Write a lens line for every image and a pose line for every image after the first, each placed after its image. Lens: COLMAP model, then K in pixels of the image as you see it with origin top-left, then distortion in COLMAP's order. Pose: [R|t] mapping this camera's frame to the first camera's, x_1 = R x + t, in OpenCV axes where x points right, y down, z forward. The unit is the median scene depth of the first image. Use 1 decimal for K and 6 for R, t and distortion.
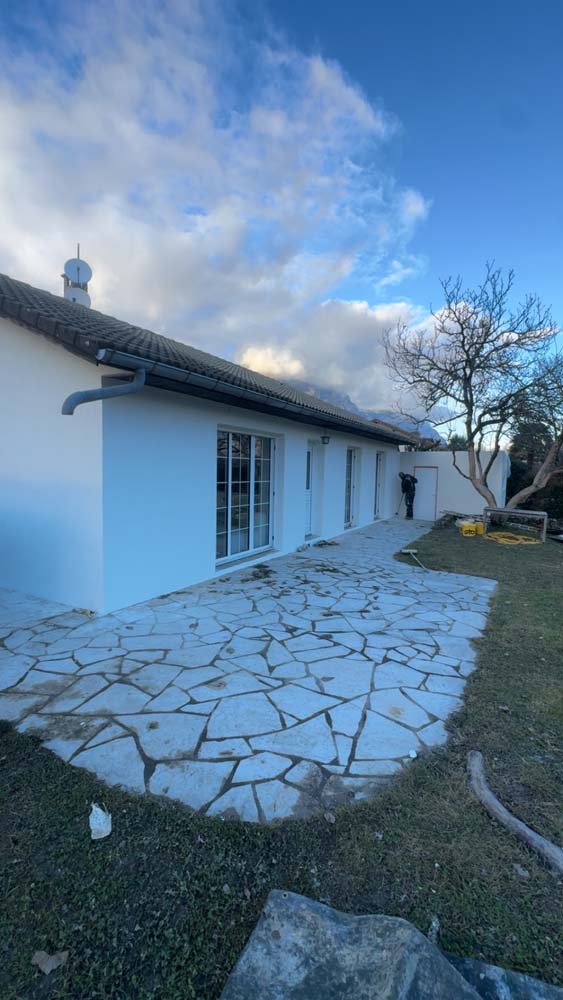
lens RADIAL K [[420.6, 0, 283.5], [0, 420.6, 497.1], [0, 0, 1]] dist [0.002401, -0.001325]
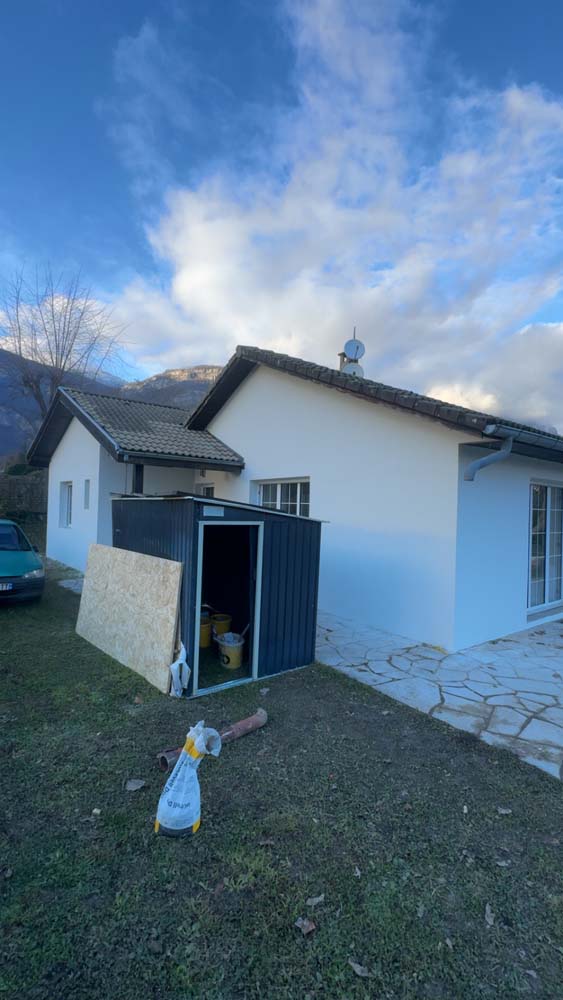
lens RADIAL K [[420.6, 0, 286.9], [0, 420.6, 500.5], [0, 0, 1]] dist [0.002401, -0.001325]
pose [[0.915180, -0.002050, -0.403040, -0.262420], [-0.034396, 0.995942, -0.083167, -0.010476], [0.401575, 0.089976, 0.911396, -0.164627]]
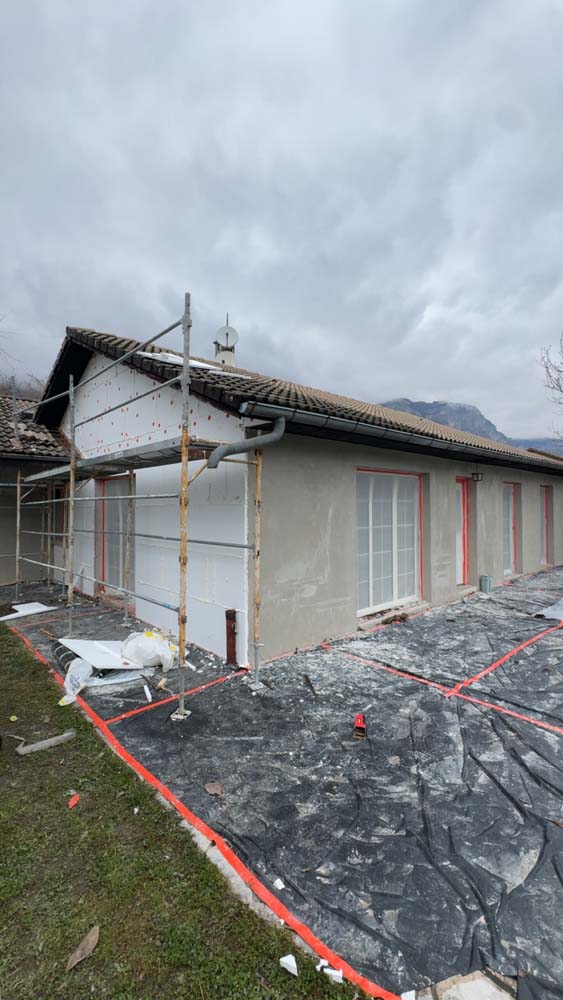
lens RADIAL K [[420.6, 0, 284.9], [0, 420.6, 497.9], [0, 0, 1]] dist [0.002401, -0.001325]
pose [[0.949802, -0.033004, -0.311107, -0.015463], [0.004507, 0.995760, -0.091876, -0.014731], [0.312820, 0.085862, 0.945924, 0.047003]]
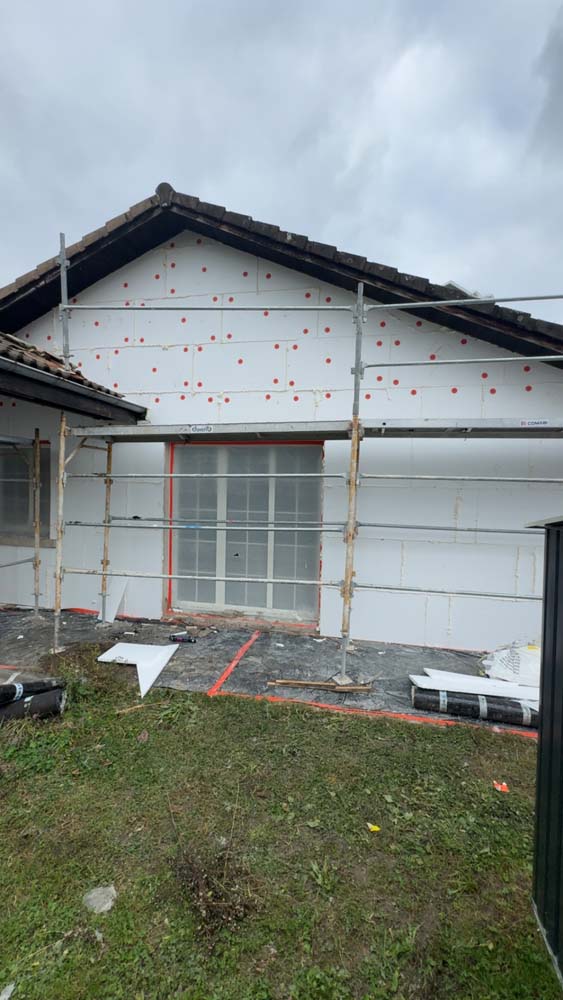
lens RADIAL K [[420.6, 0, 283.4], [0, 420.6, 500.6], [0, 0, 1]] dist [0.002401, -0.001325]
pose [[0.954950, -0.007999, 0.296660, -0.933242], [0.016780, 0.999493, -0.027065, -0.045480], [-0.296294, 0.030823, 0.954599, 0.206845]]
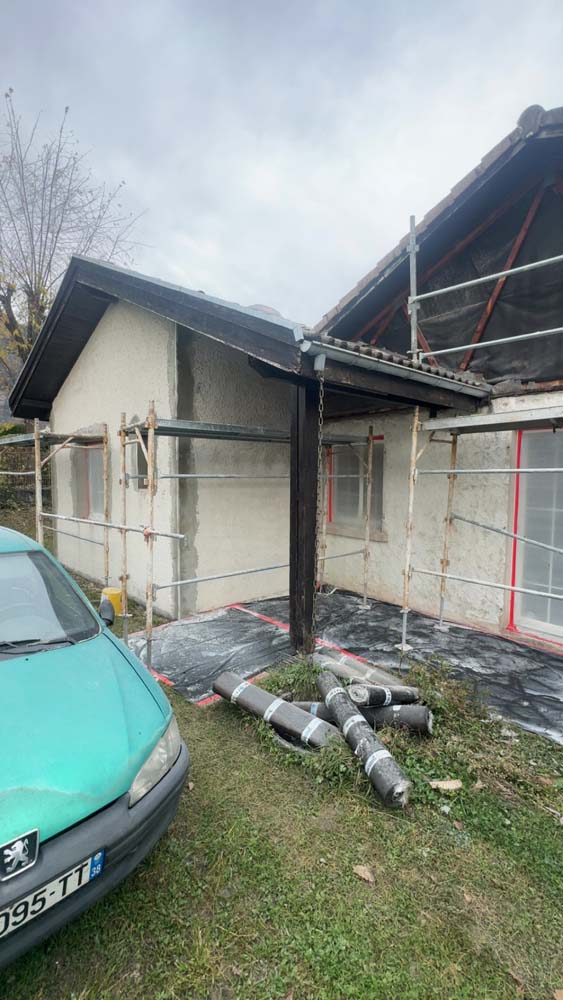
lens RADIAL K [[420.6, 0, 283.1], [0, 420.6, 501.3], [0, 0, 1]] dist [0.002401, -0.001325]
pose [[0.941414, 0.009009, -0.337132, -1.029689], [-0.010993, 0.999932, -0.003977, -0.059896], [0.337073, 0.007450, 0.941449, 0.277454]]
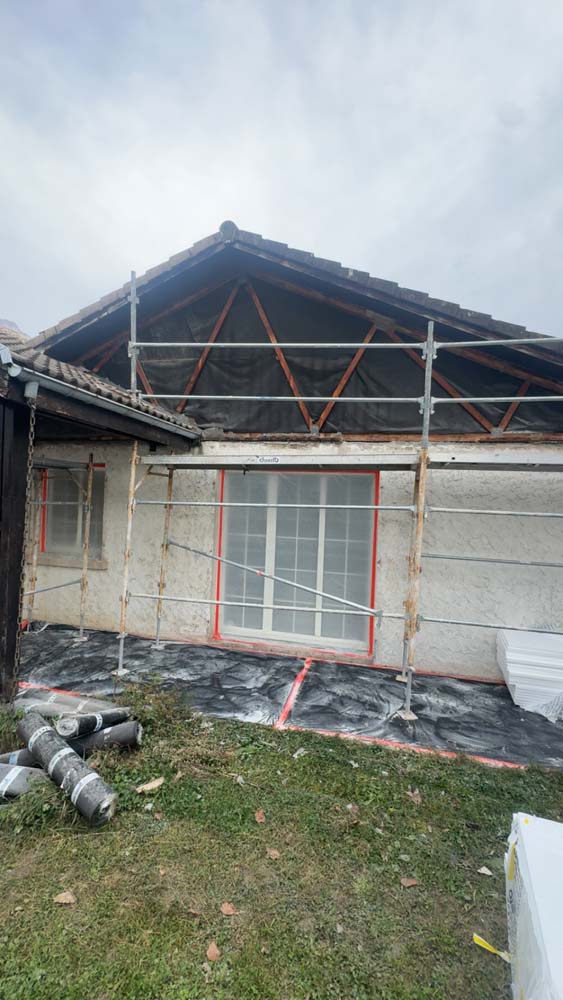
lens RADIAL K [[420.6, 0, 282.9], [0, 420.6, 501.5], [0, 0, 1]] dist [0.002401, -0.001325]
pose [[0.961044, 0.019372, 0.275714, -1.011986], [-0.001369, 0.997862, -0.065339, -0.065726], [-0.276391, 0.062416, 0.959016, 0.225557]]
